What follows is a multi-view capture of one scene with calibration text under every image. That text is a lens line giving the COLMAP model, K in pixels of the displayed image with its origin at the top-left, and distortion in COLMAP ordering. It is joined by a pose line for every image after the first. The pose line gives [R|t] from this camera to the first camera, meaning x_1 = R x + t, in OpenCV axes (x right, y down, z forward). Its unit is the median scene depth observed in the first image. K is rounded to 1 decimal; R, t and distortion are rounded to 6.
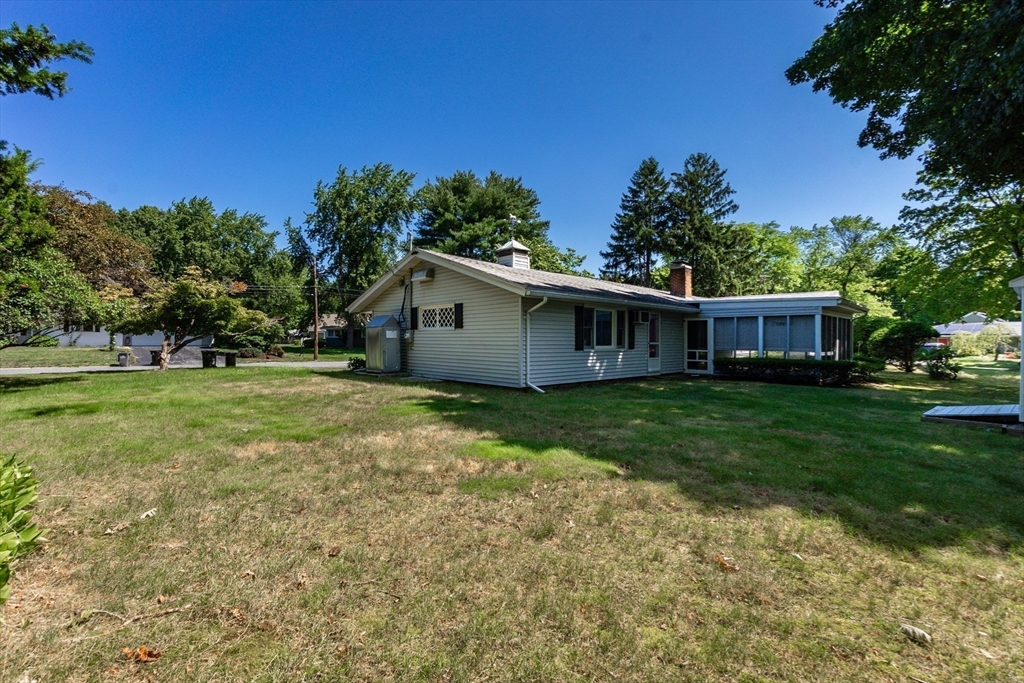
lens RADIAL K [[444.9, 0, 512.0], [0, 444.9, 341.5], [0, 0, 1]] dist [0.000246, -0.000048]
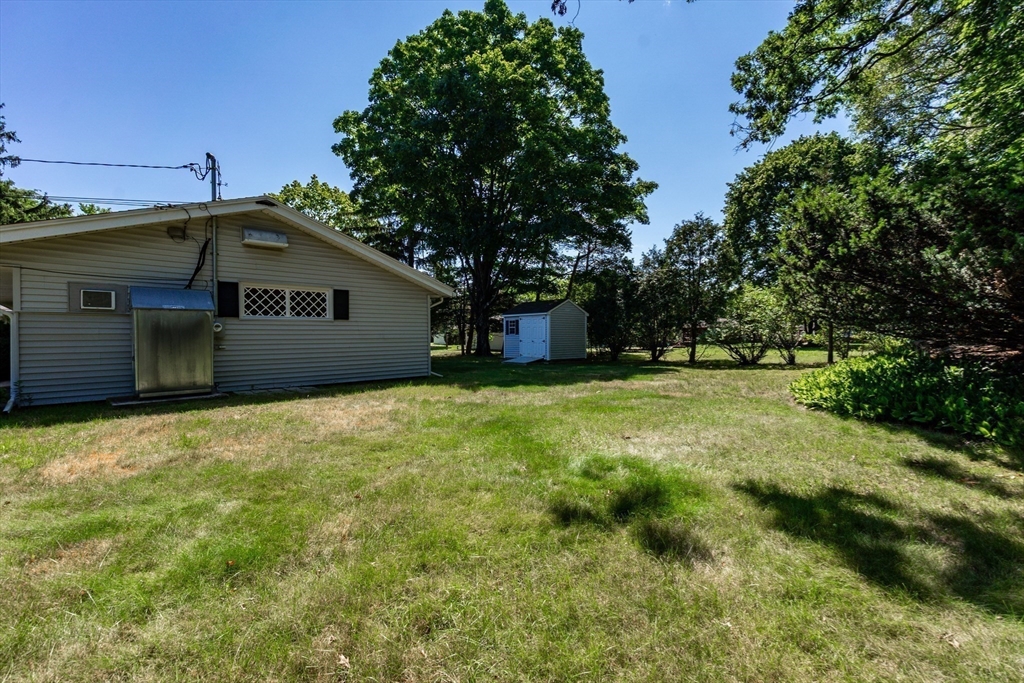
lens RADIAL K [[444.9, 0, 512.0], [0, 444.9, 341.5], [0, 0, 1]] dist [0.000246, -0.000048]
pose [[-0.056267, -0.020595, 0.998203, -0.908096], [0.010836, 0.999716, 0.021237, -0.002765], [-0.998357, 0.012011, -0.056028, 0.681631]]
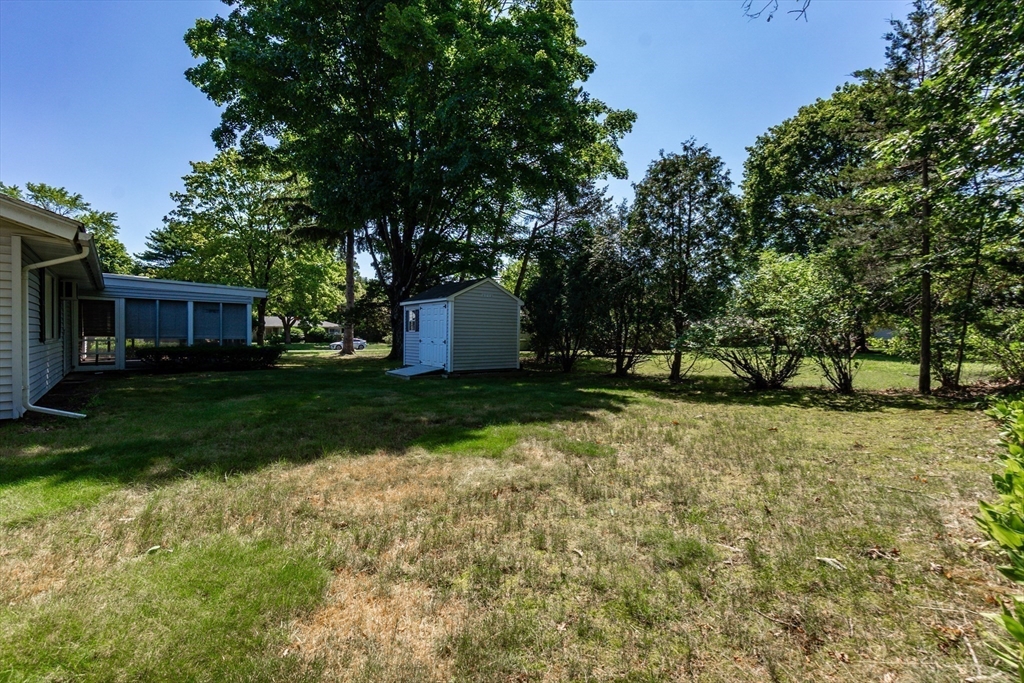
lens RADIAL K [[430.5, 0, 512.0], [0, 430.5, 341.5], [0, 0, 1]] dist [-0.000710, -0.000051]
pose [[0.000244, -0.027473, 0.999623, -0.318008], [-0.000630, 0.999622, 0.027474, 0.001815], [-1.000000, -0.000636, 0.000226, 0.311941]]
